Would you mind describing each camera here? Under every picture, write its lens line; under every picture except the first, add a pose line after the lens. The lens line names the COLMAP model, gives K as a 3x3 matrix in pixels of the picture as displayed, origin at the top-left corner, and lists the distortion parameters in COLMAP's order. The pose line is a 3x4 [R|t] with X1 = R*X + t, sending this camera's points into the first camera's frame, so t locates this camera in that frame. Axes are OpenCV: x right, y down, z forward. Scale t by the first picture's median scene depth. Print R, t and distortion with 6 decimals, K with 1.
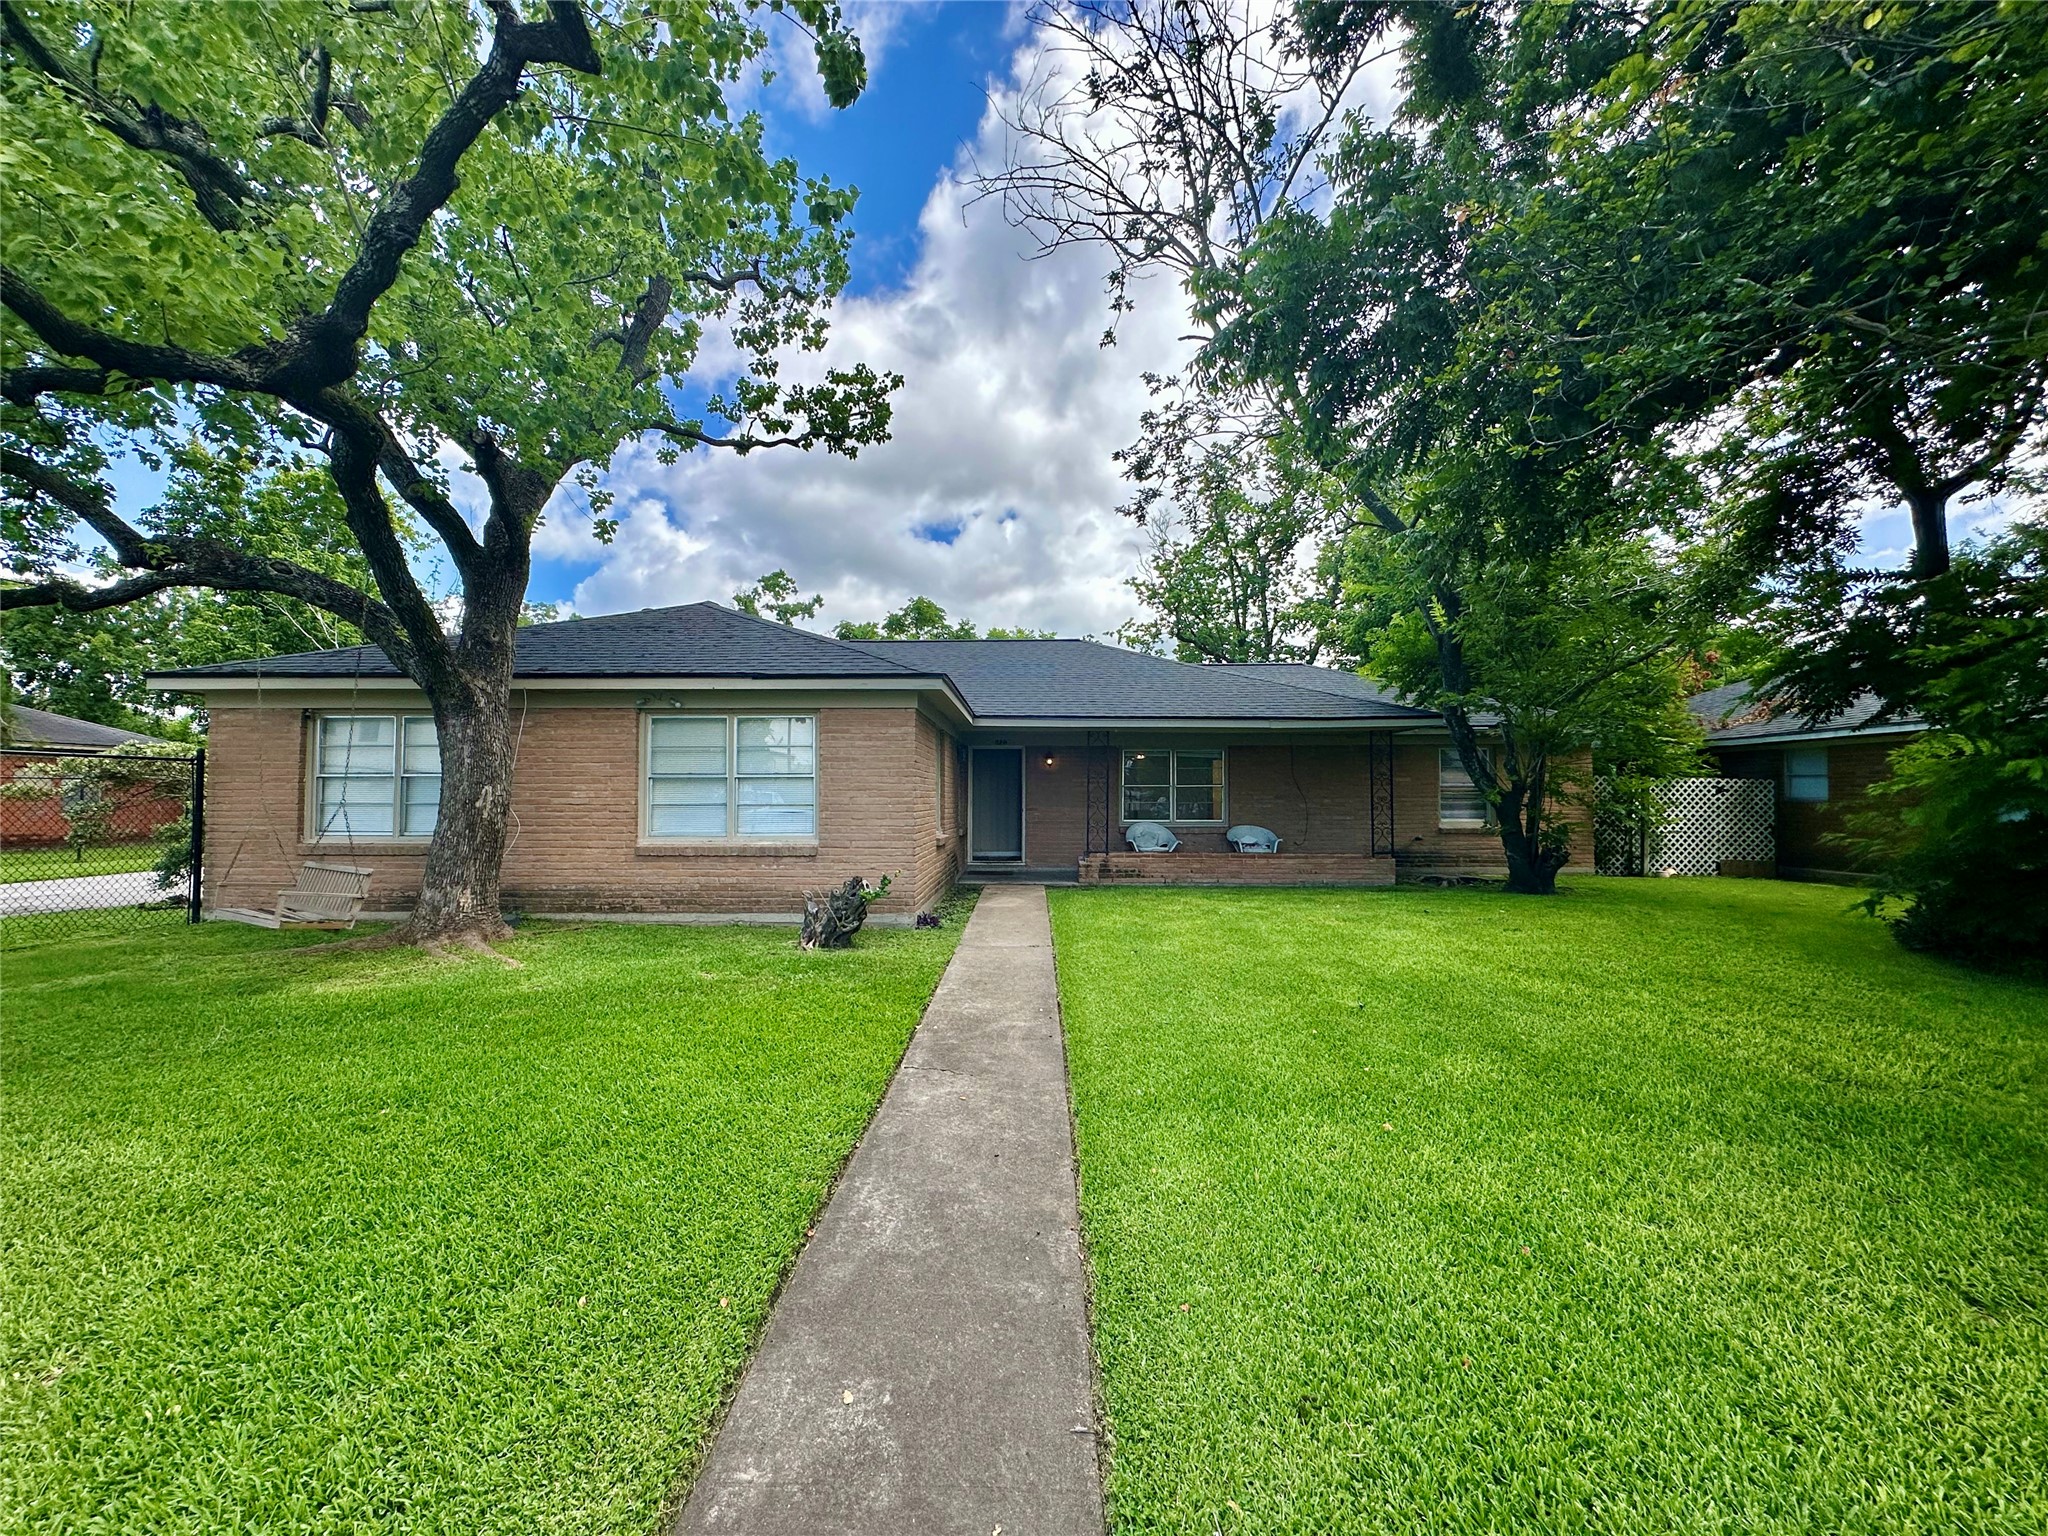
lens RADIAL K [[817.4, 0, 1020.0], [0, 817.4, 763.6], [0, 0, 1]] dist [-0.003746, 0.000956]
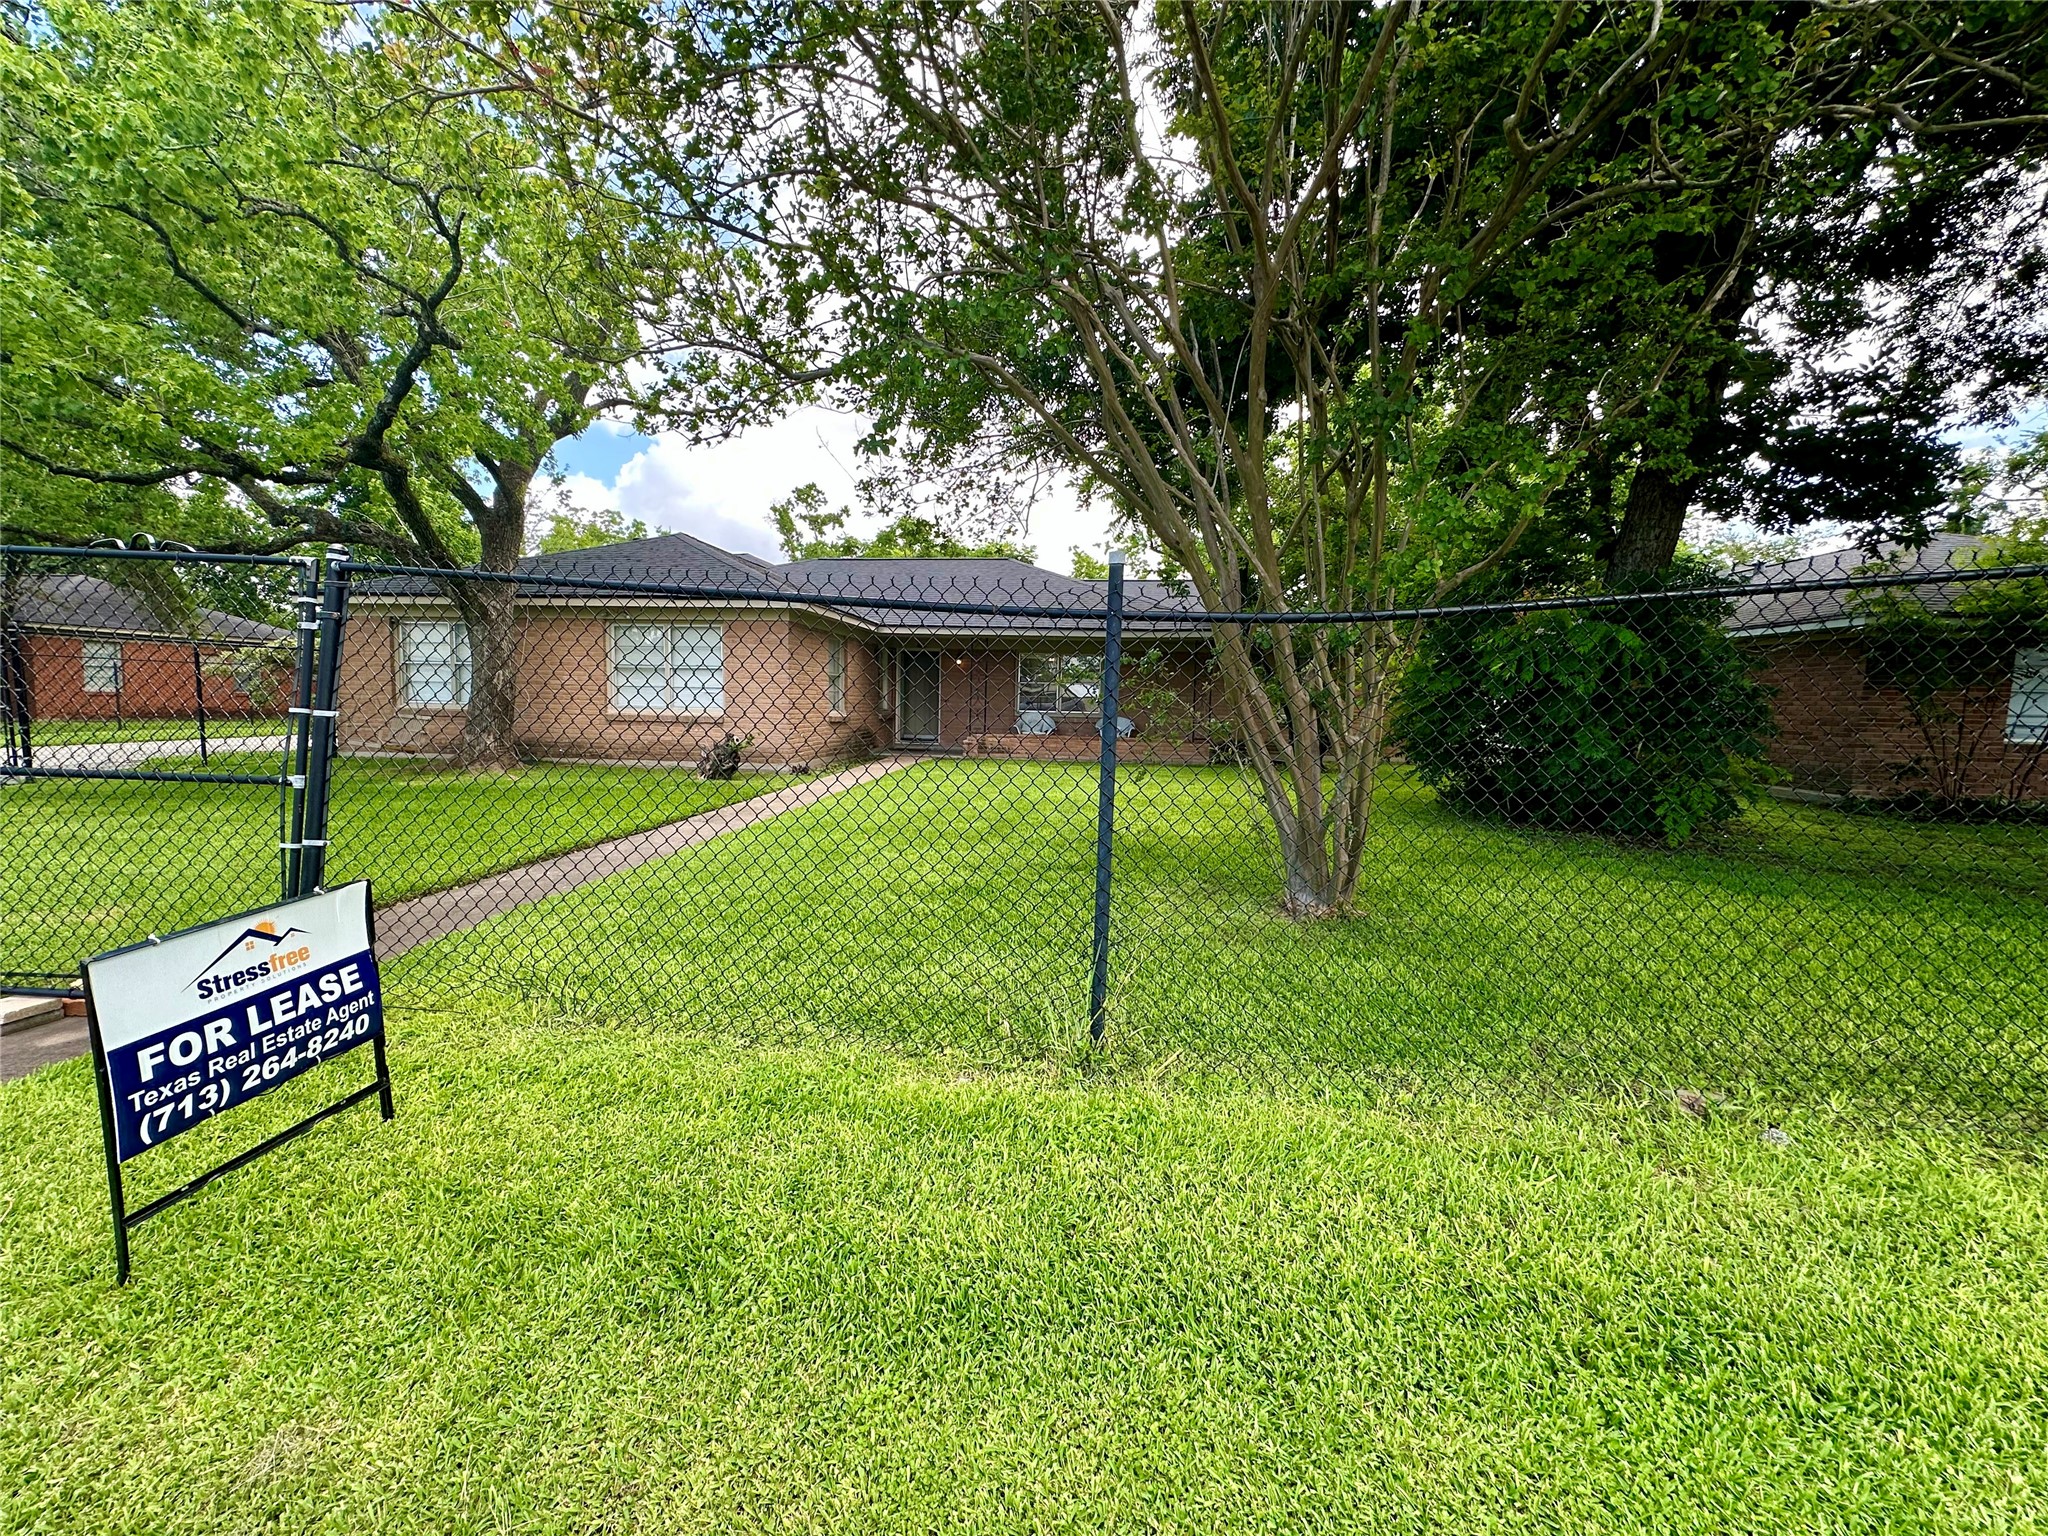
lens RADIAL K [[817.4, 0, 1027.0], [0, 817.4, 768.1], [0, 0, 1]] dist [-0.003746, 0.000956]
pose [[0.995971, 0.027077, -0.085486, 0.409656], [-0.016354, 0.992182, 0.123722, 0.003171], [0.088168, -0.121825, 0.988628, -0.397354]]
